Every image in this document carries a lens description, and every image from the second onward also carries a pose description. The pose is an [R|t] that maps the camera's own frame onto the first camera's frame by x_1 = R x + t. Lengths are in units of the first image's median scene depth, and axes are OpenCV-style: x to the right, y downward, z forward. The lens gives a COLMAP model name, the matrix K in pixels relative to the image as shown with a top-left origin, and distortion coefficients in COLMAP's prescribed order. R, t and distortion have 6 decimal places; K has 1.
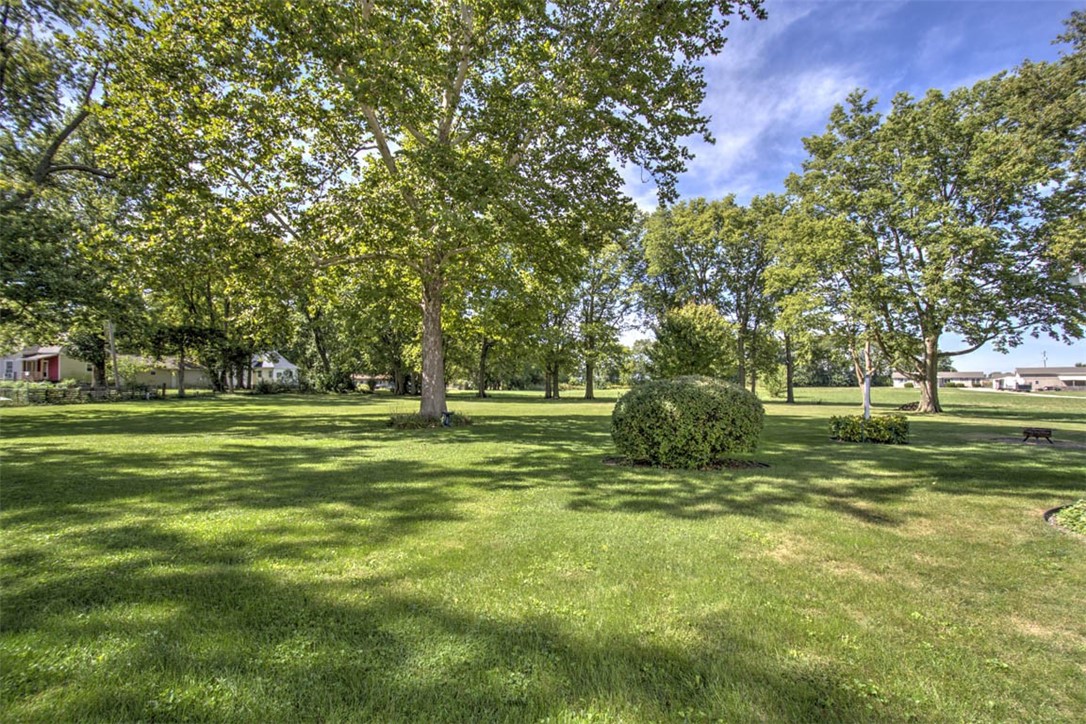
lens RADIAL K [[467.8, 0, 541.0], [0, 467.8, 368.1], [0, 0, 1]] dist [0.002000, -0.000394]
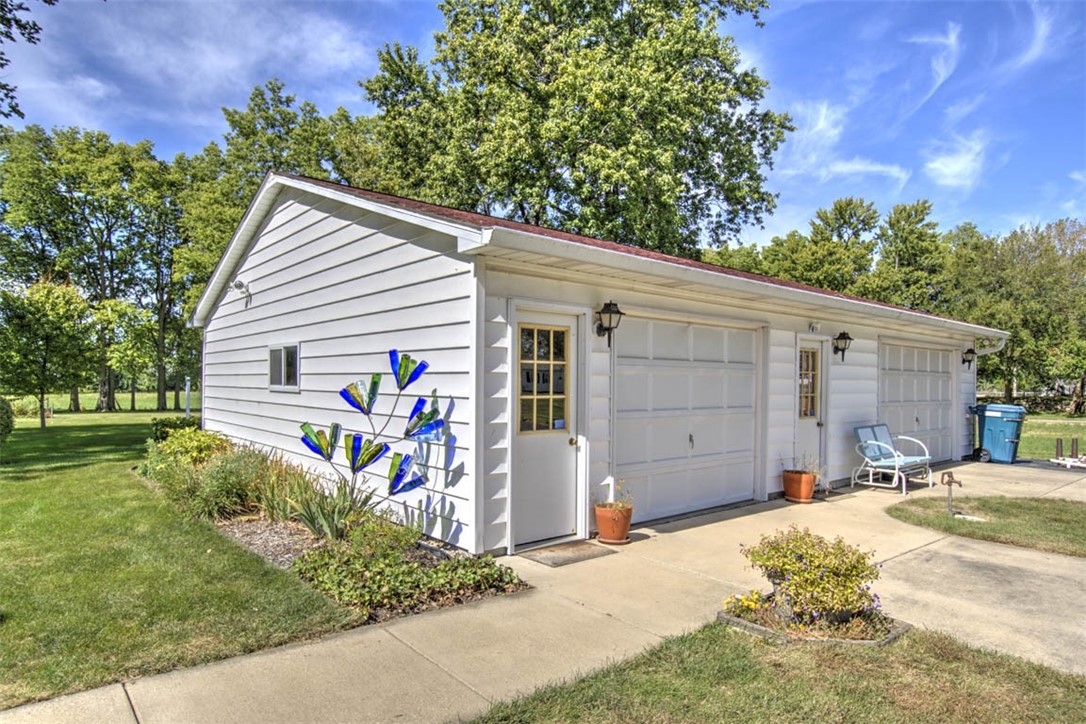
lens RADIAL K [[634.4, 0, 541.4], [0, 634.4, 362.2], [0, 0, 1]] dist [0.002568, -0.000712]
pose [[0.634861, 0.030379, 0.772029, 0.022937], [-0.023670, 0.999522, -0.019867, -0.003970], [-0.772264, -0.005661, 0.635277, -0.155075]]
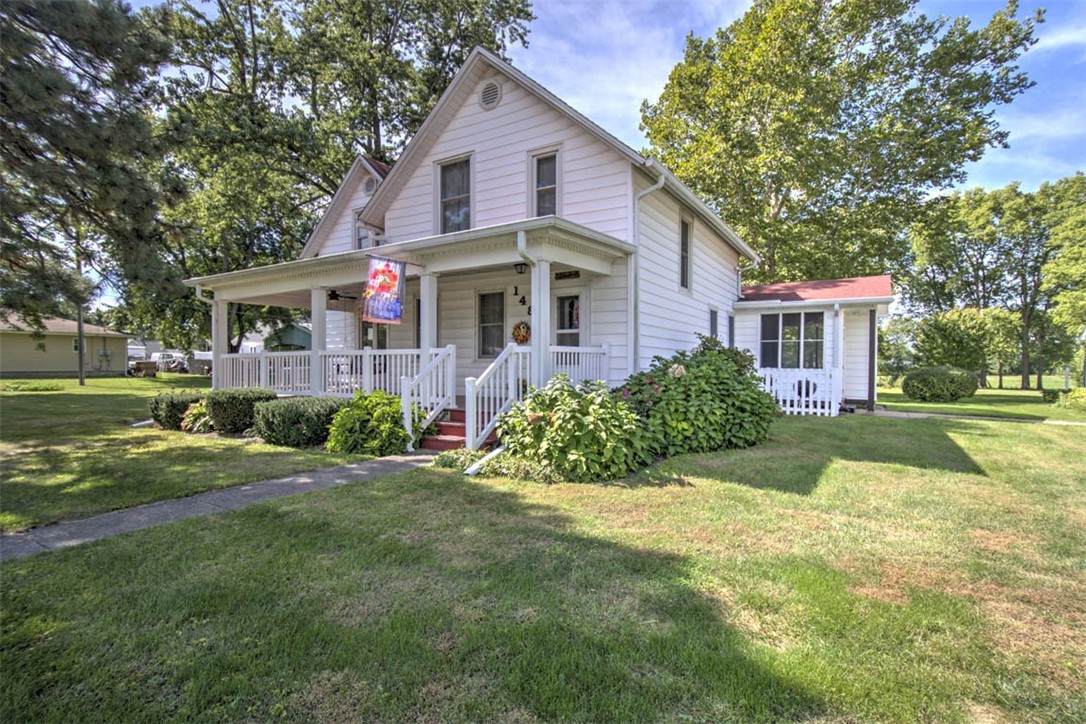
lens RADIAL K [[530.5, 0, 540.6], [0, 530.5, 375.4], [0, 0, 1]] dist [-0.004449, -0.001545]
pose [[0.929140, 0.013333, -0.369488, -0.109723], [0.003495, 0.998988, 0.044836, -0.013048], [0.369712, -0.042950, 0.928153, -0.424423]]
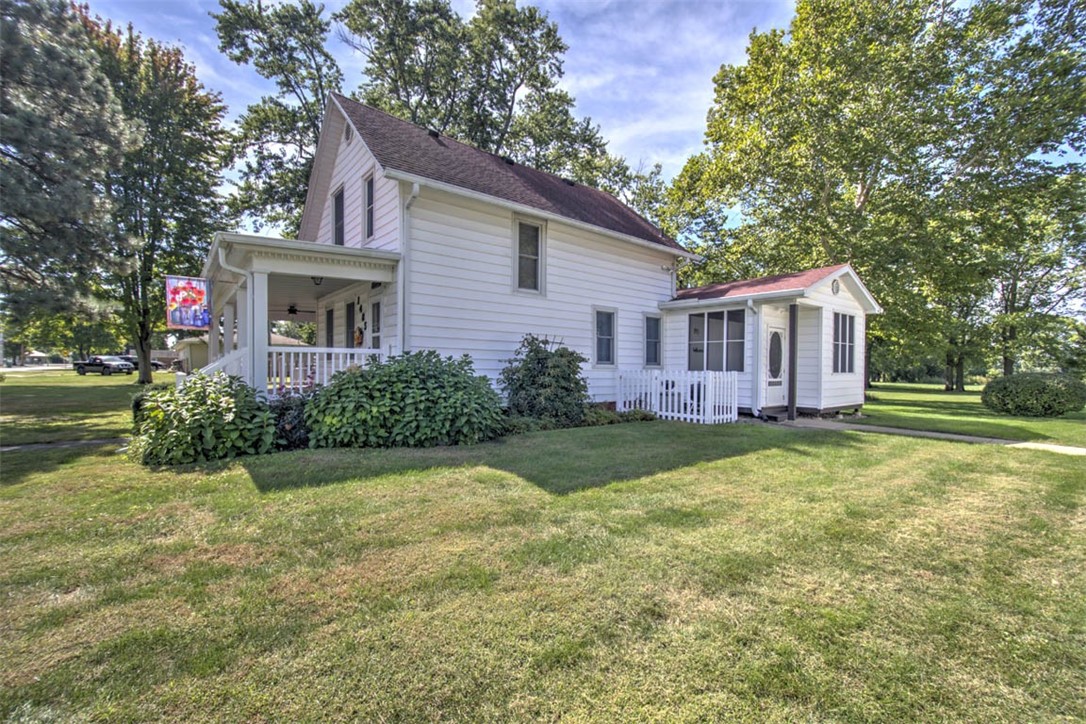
lens RADIAL K [[467.8, 0, 538.4], [0, 467.8, 372.4], [0, 0, 1]] dist [0.002000, -0.000394]
pose [[0.758007, 0.014962, -0.652075, 0.002305], [0.006409, 0.999518, 0.030384, -0.010368], [0.652215, -0.027210, 0.757545, -0.339123]]
